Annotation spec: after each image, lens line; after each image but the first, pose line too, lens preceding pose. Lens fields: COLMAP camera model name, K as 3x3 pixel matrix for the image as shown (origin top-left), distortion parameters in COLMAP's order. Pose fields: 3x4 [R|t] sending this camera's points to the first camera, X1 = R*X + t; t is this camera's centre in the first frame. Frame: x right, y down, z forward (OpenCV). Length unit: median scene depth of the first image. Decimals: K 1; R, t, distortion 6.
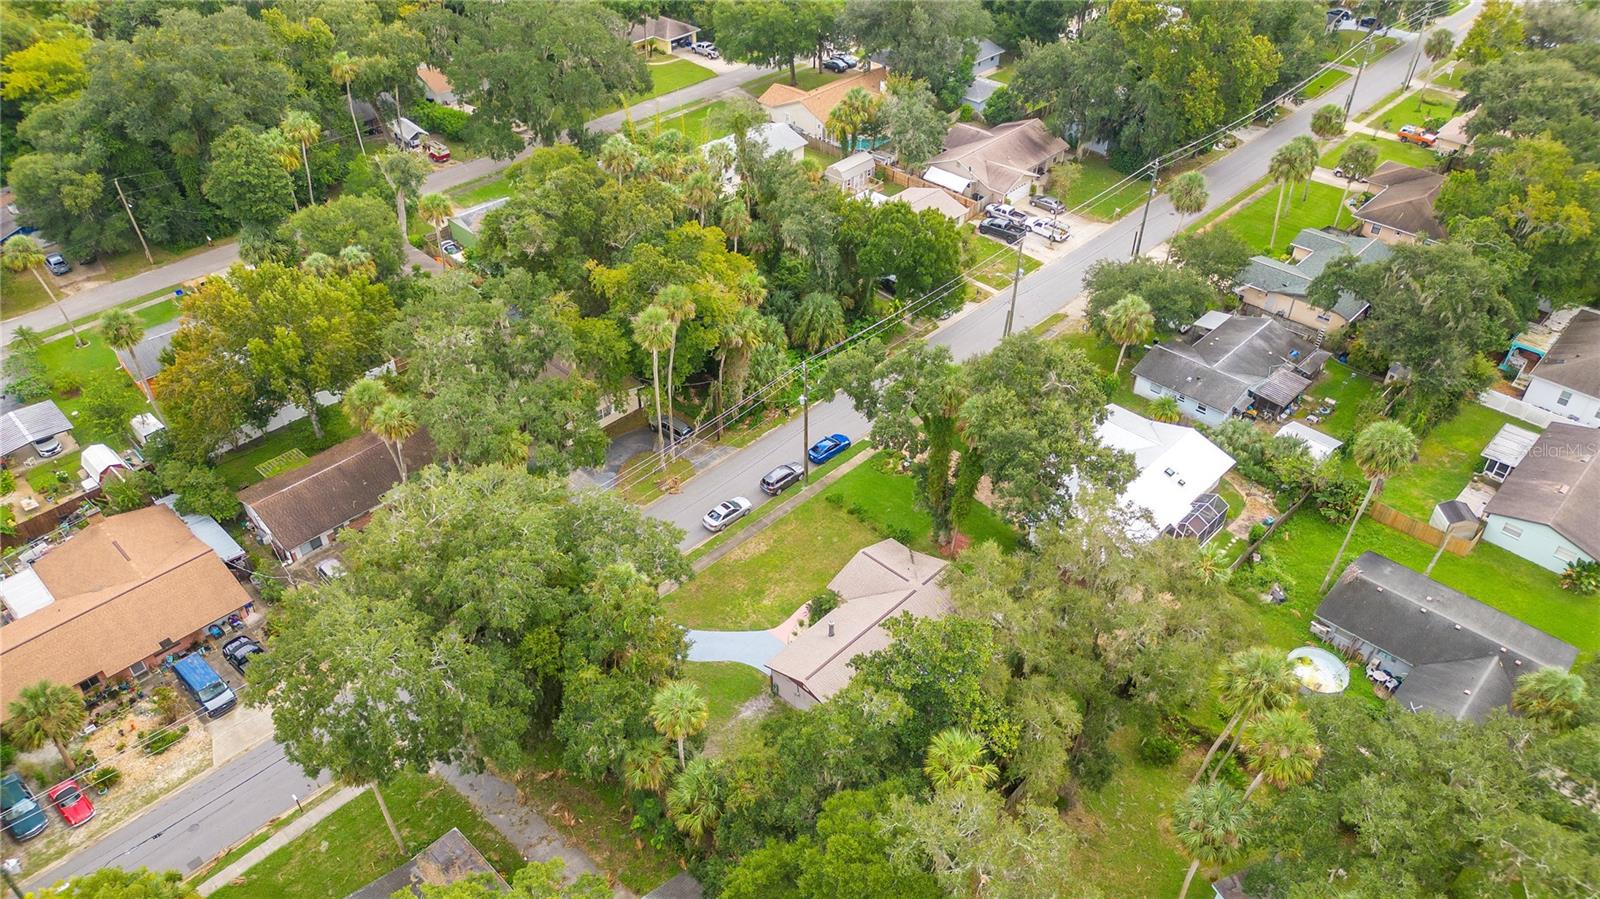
lens RADIAL K [[1072.2, 0, 800.0], [0, 1072.2, 449.5], [0, 0, 1]] dist [0.057338, -0.048829]
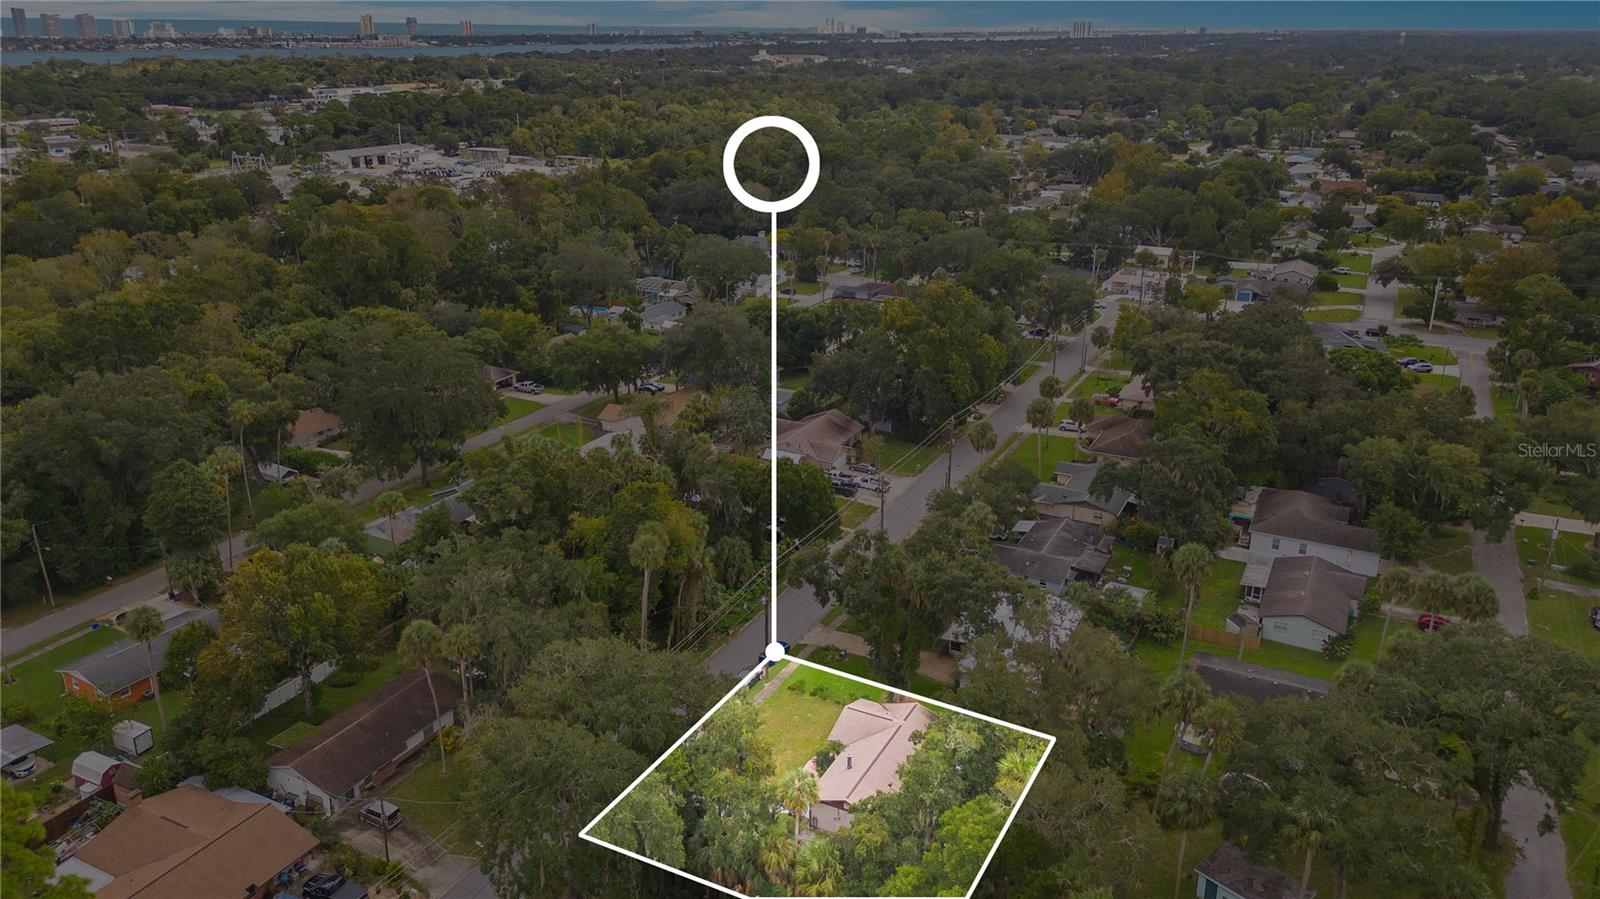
lens RADIAL K [[1122.1, 0, 792.5], [0, 1122.1, 448.5], [0, 0, 1]] dist [0.059033, -0.059105]
pose [[0.955011, -0.096781, 0.280334, -0.241553], [0.182661, 0.936637, -0.298909, 0.140072], [-0.233643, 0.336667, 0.912177, -0.179448]]
